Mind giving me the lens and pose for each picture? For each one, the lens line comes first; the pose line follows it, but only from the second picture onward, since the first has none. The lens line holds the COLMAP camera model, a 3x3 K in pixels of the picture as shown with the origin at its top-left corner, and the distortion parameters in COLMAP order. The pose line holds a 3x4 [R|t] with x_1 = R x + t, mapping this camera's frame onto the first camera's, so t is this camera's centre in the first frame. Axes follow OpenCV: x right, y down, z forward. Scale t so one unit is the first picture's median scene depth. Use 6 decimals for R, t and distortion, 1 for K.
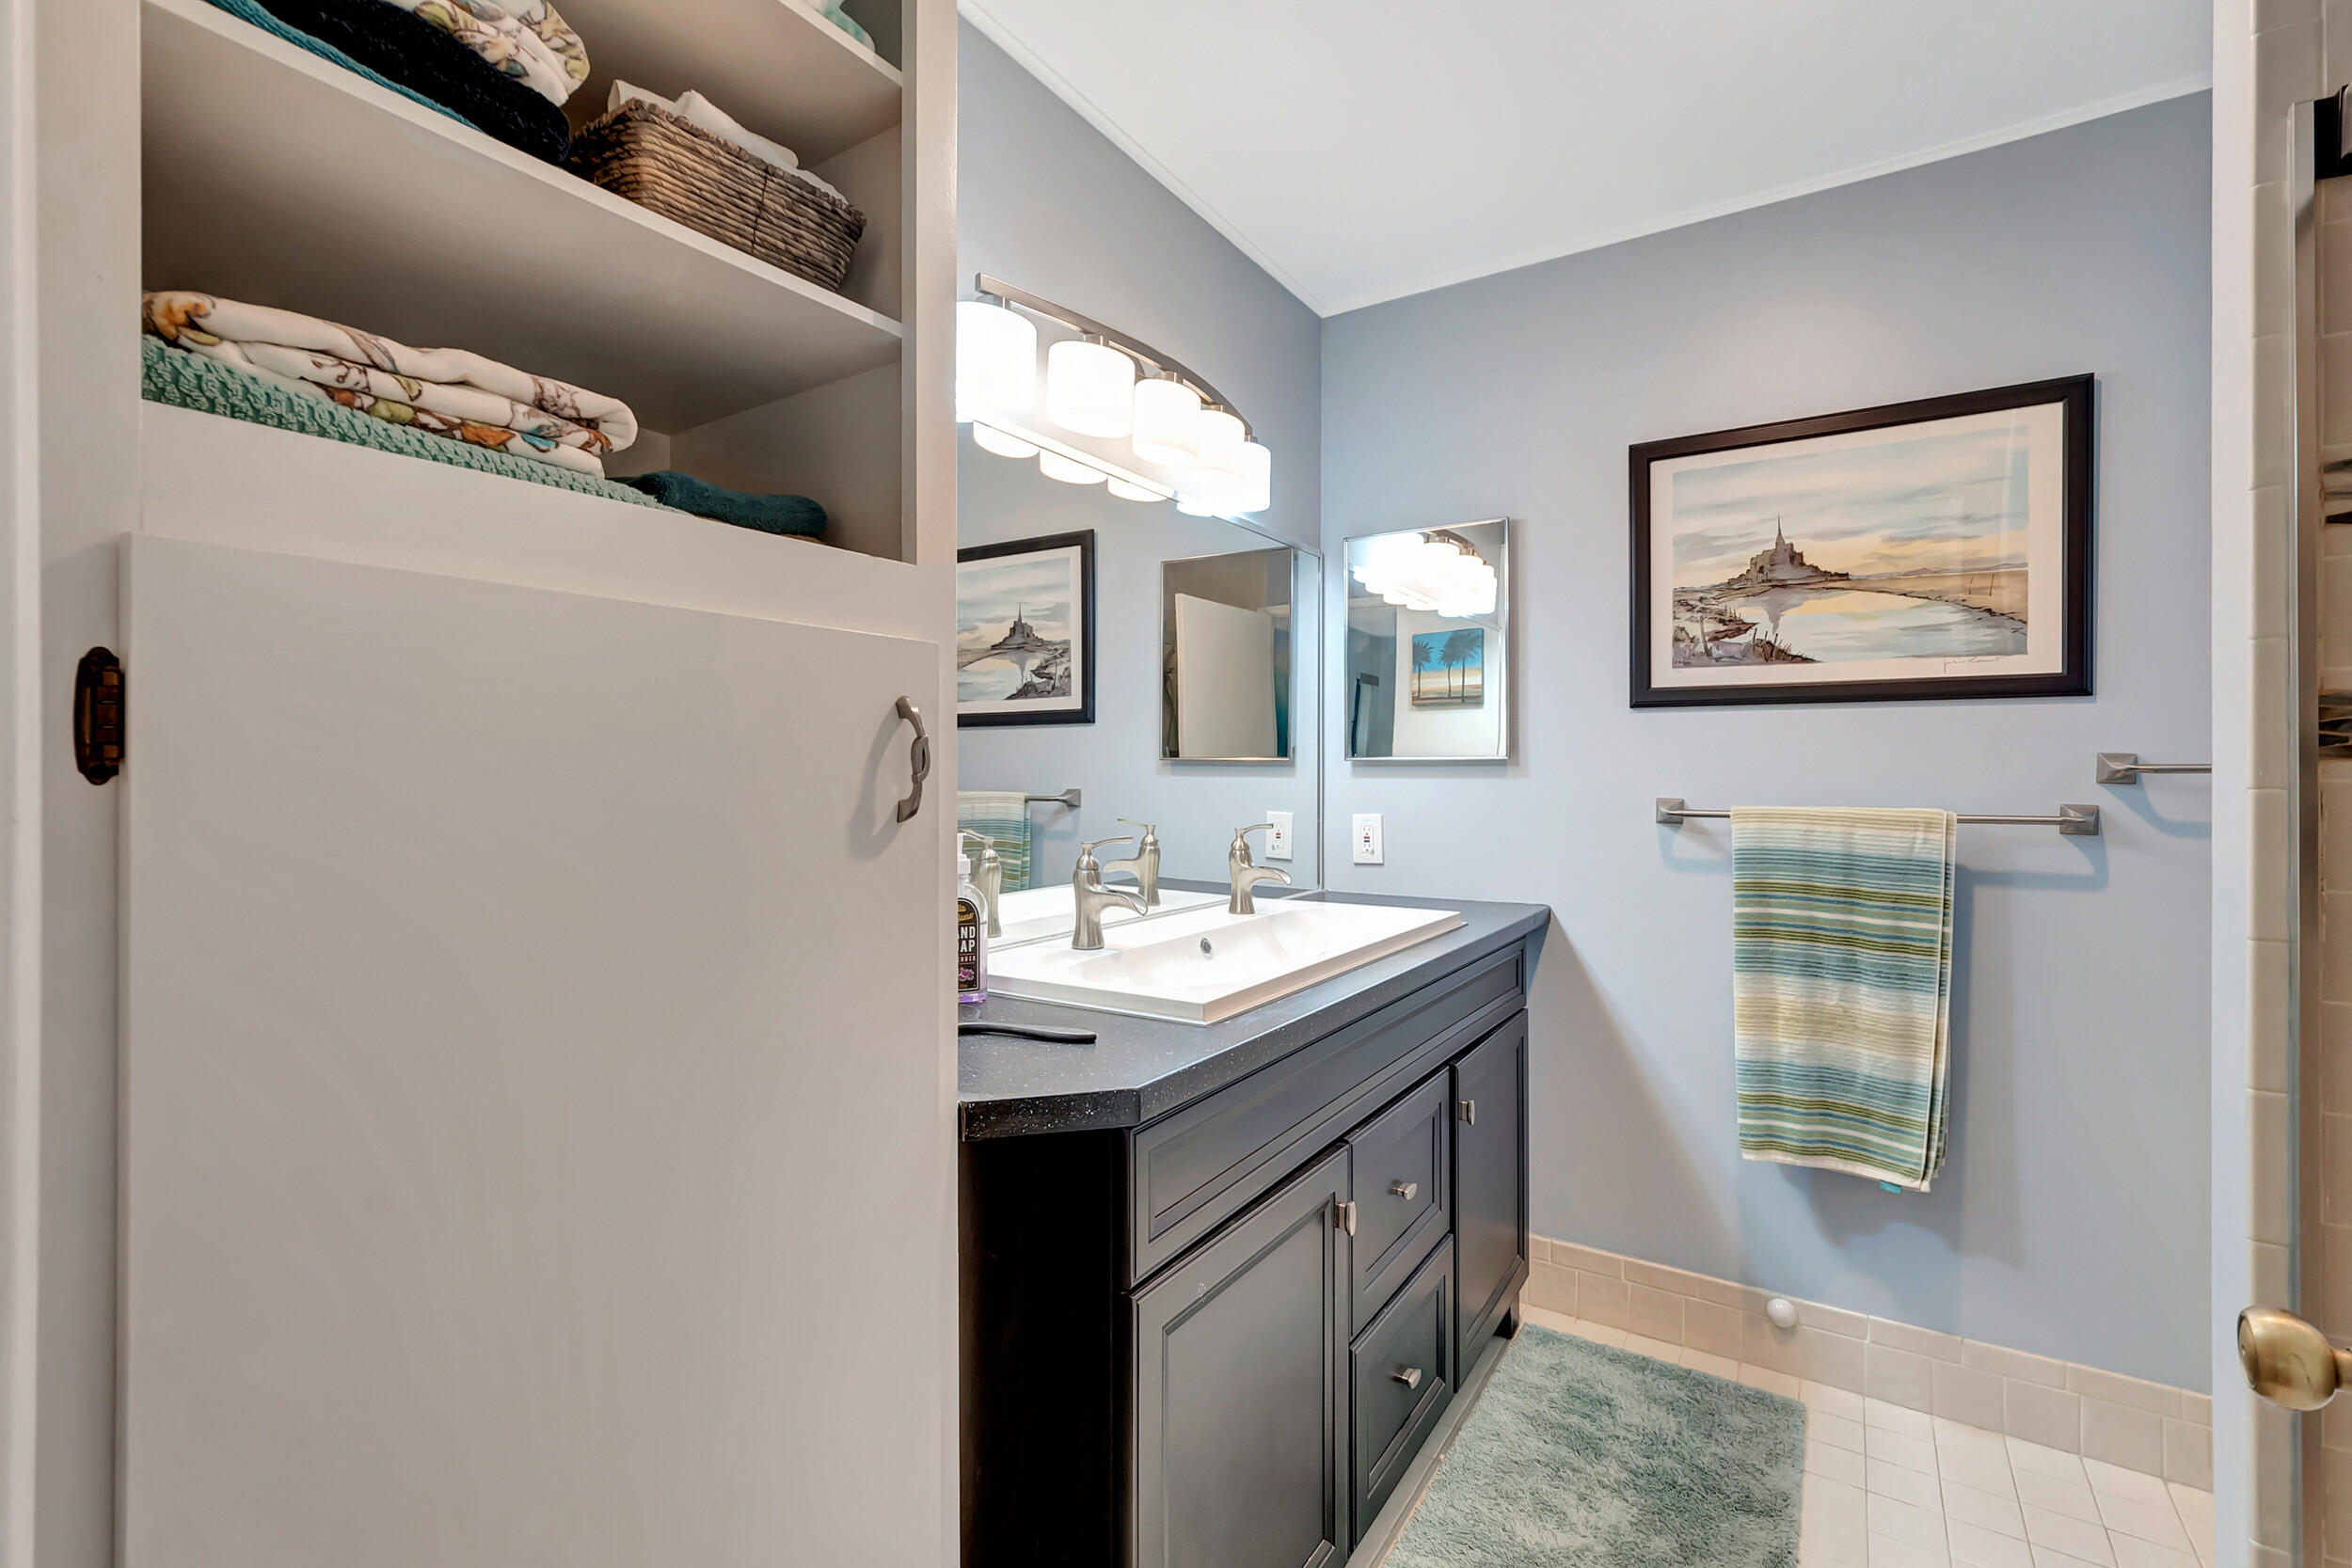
lens RADIAL K [[1032.2, 0, 1180.6], [0, 1032.2, 763.2], [0, 0, 1]] dist [0.000348, -0.000092]
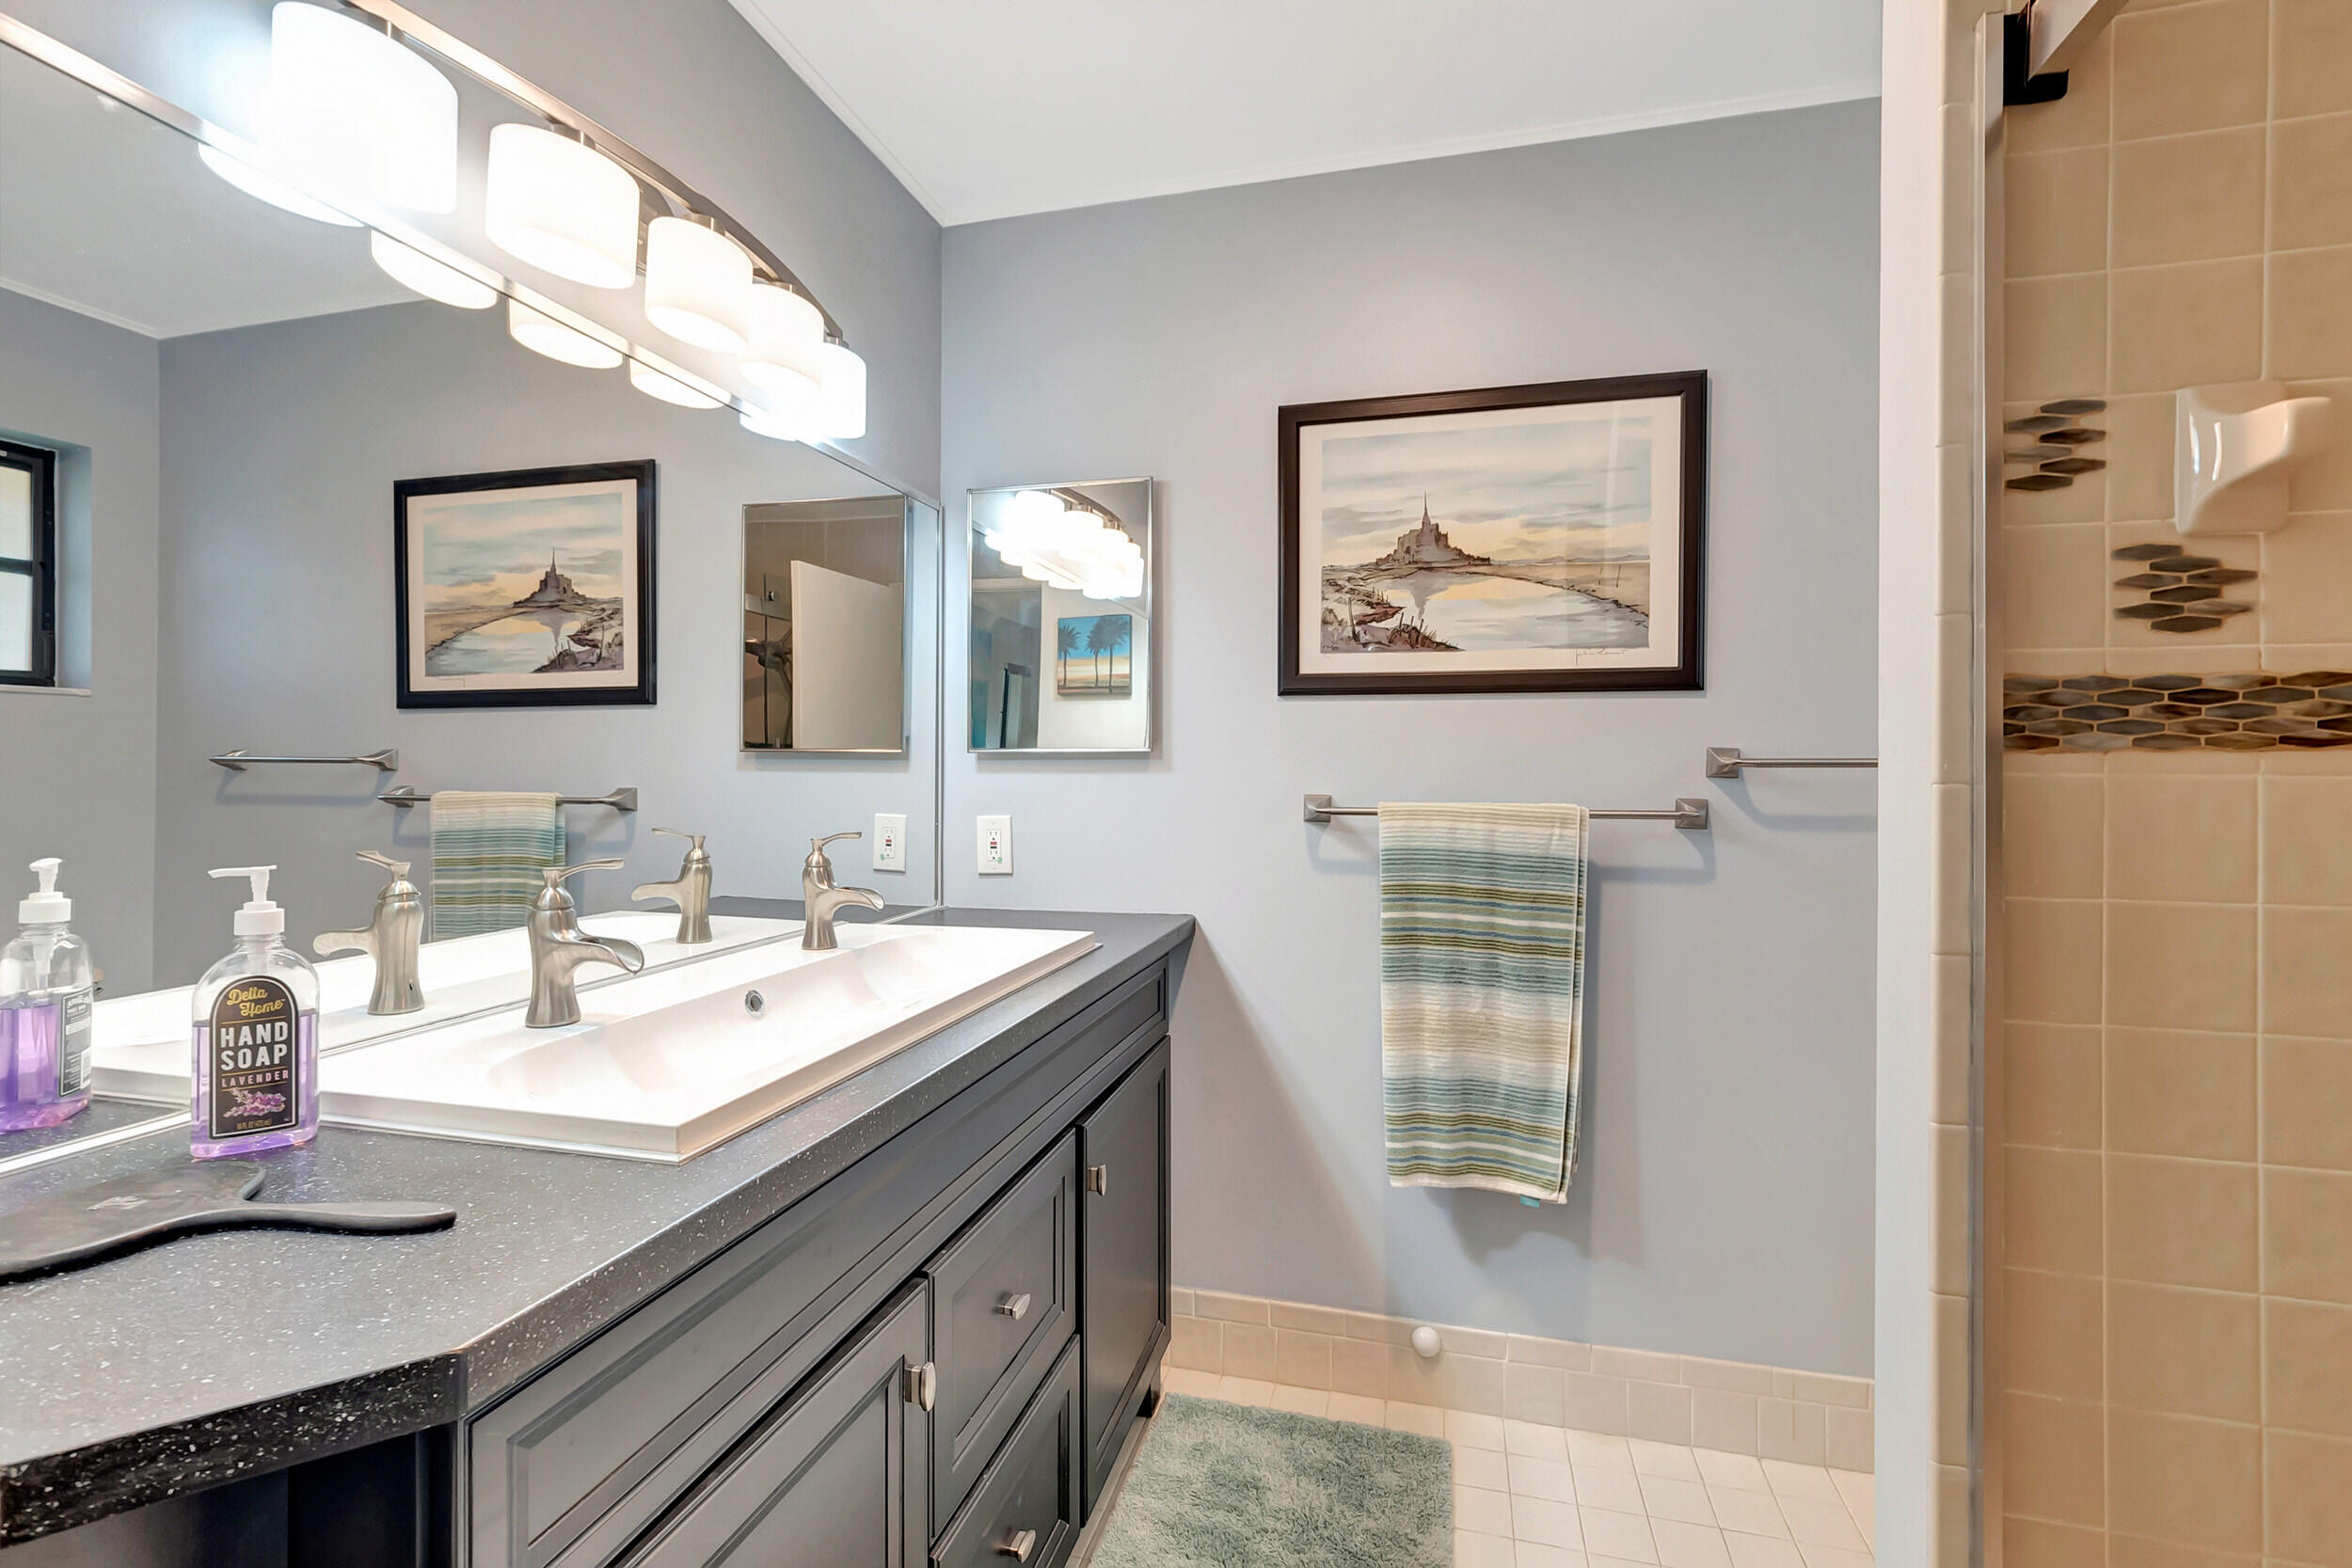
lens RADIAL K [[1020.6, 0, 1171.7], [0, 1020.6, 759.2], [0, 0, 1]] dist [0.045878, 0.000023]
pose [[0.950525, 0.002800, 0.310635, 0.071478], [-0.003015, 0.999995, 0.000213, 0.002749], [-0.310633, -0.001139, 0.950529, 0.186143]]
